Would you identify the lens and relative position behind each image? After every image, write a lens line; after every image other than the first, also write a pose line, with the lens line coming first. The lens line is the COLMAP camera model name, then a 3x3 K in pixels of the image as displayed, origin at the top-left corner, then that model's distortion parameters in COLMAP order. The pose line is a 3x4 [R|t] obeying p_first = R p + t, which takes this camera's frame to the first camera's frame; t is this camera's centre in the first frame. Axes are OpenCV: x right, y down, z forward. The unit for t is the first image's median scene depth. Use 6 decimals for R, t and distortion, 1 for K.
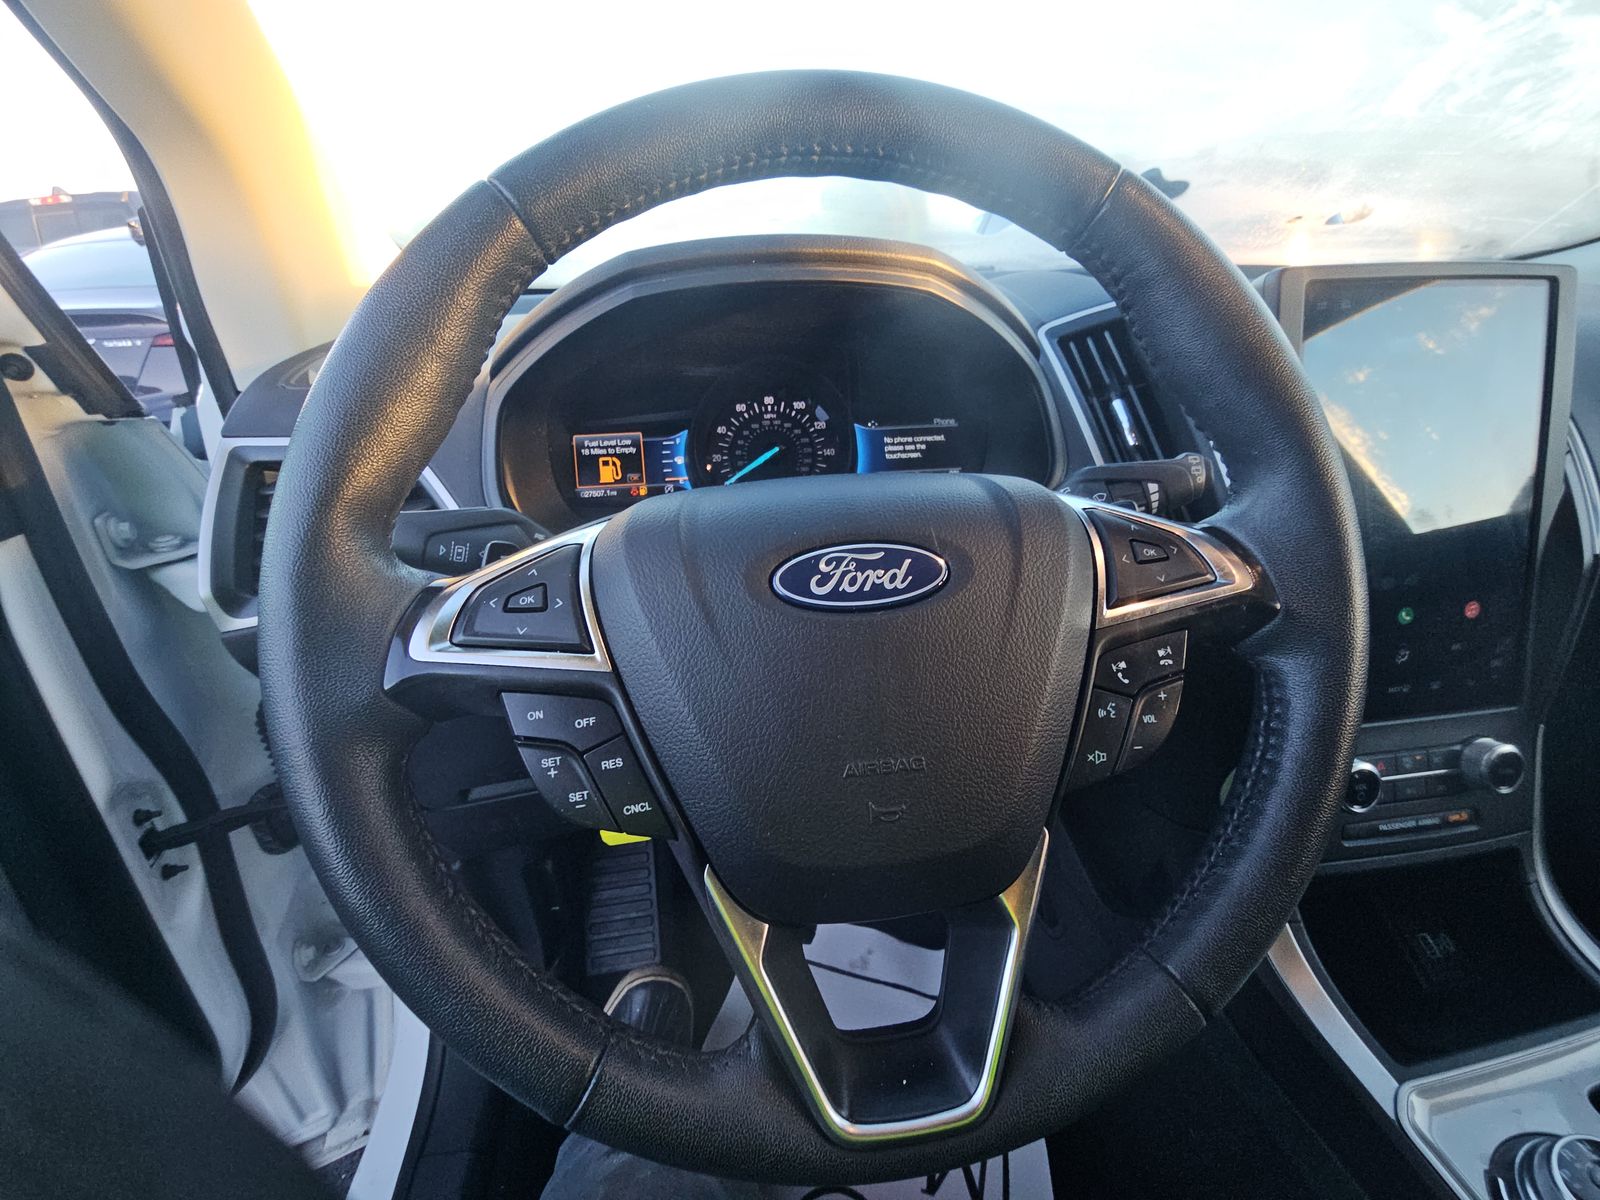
lens RADIAL K [[666.6, 0, 800.0], [0, 666.6, 600.0], [0, 0, 1]] dist [-0.003092, -0.000163]
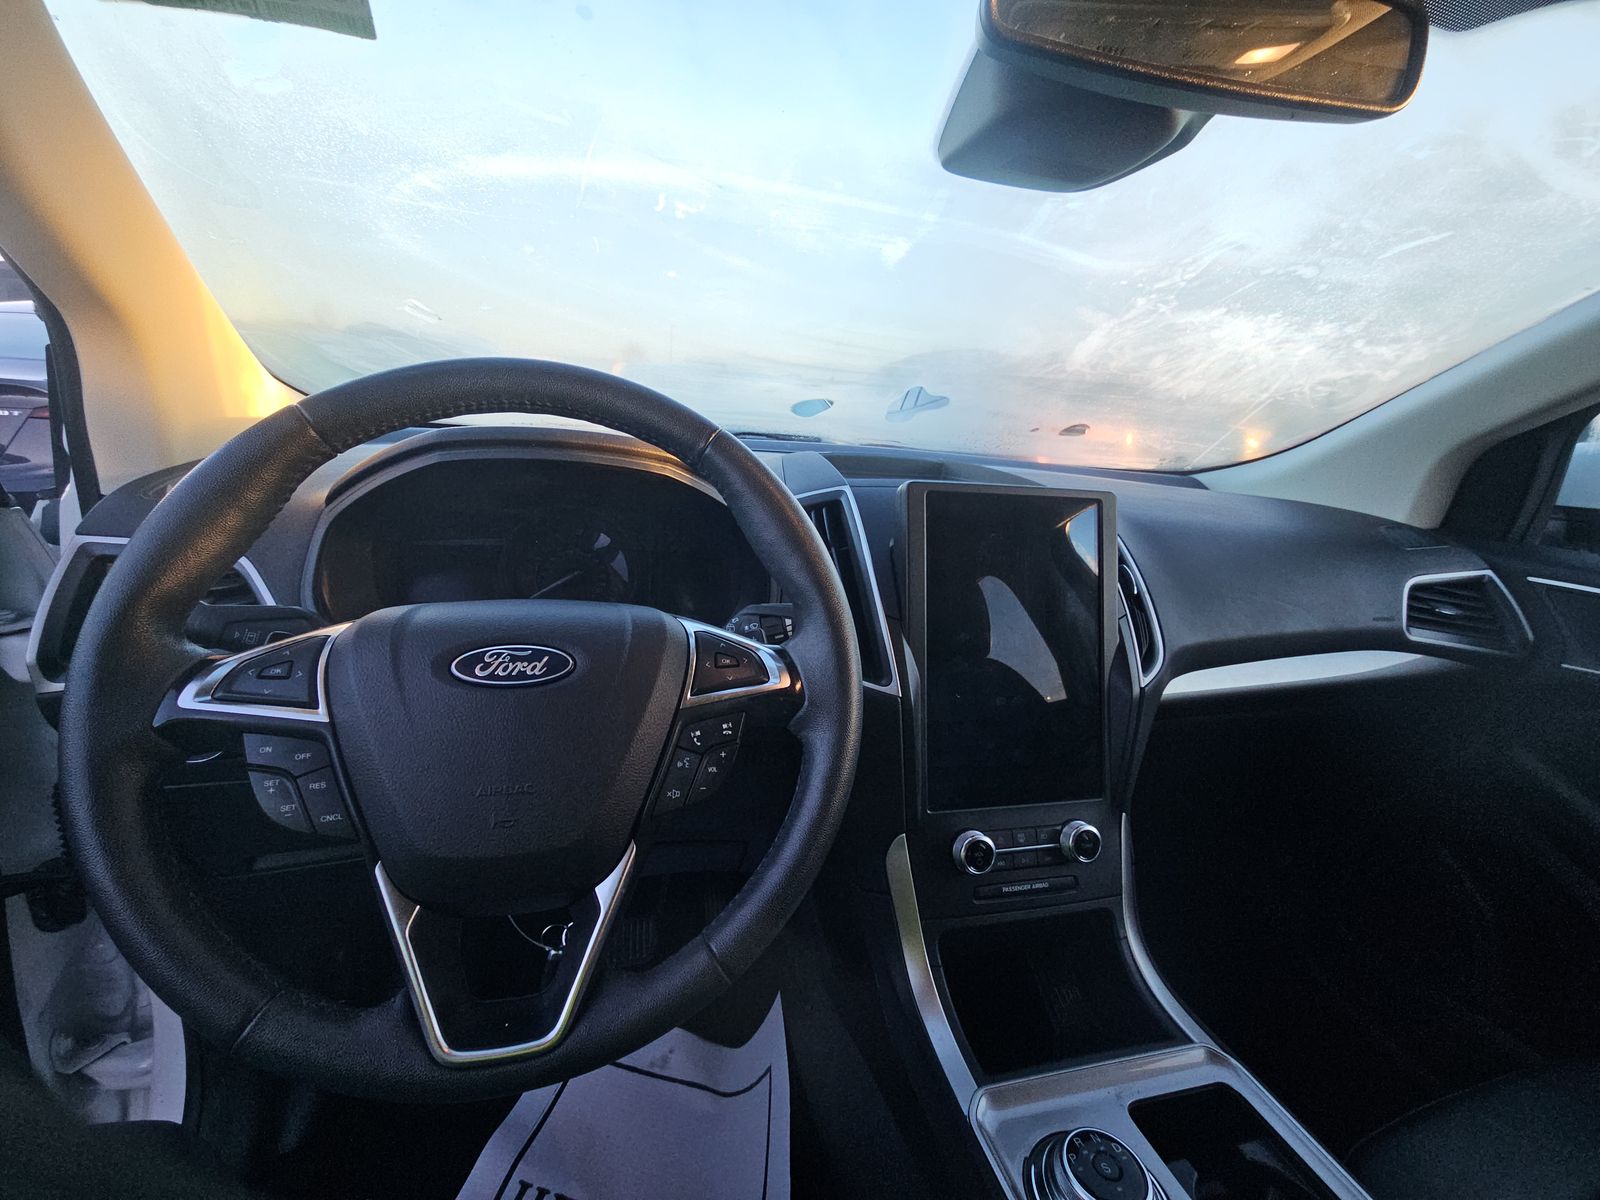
lens RADIAL K [[657.4, 0, 800.0], [0, 657.4, 600.0], [0, 0, 1]] dist [0.045315, -0.024276]
pose [[0.991099, 0.064633, 0.116381, 0.526420], [-0.043816, 0.983898, -0.173277, 0.048652], [-0.125707, 0.166636, 0.977973, -0.590121]]
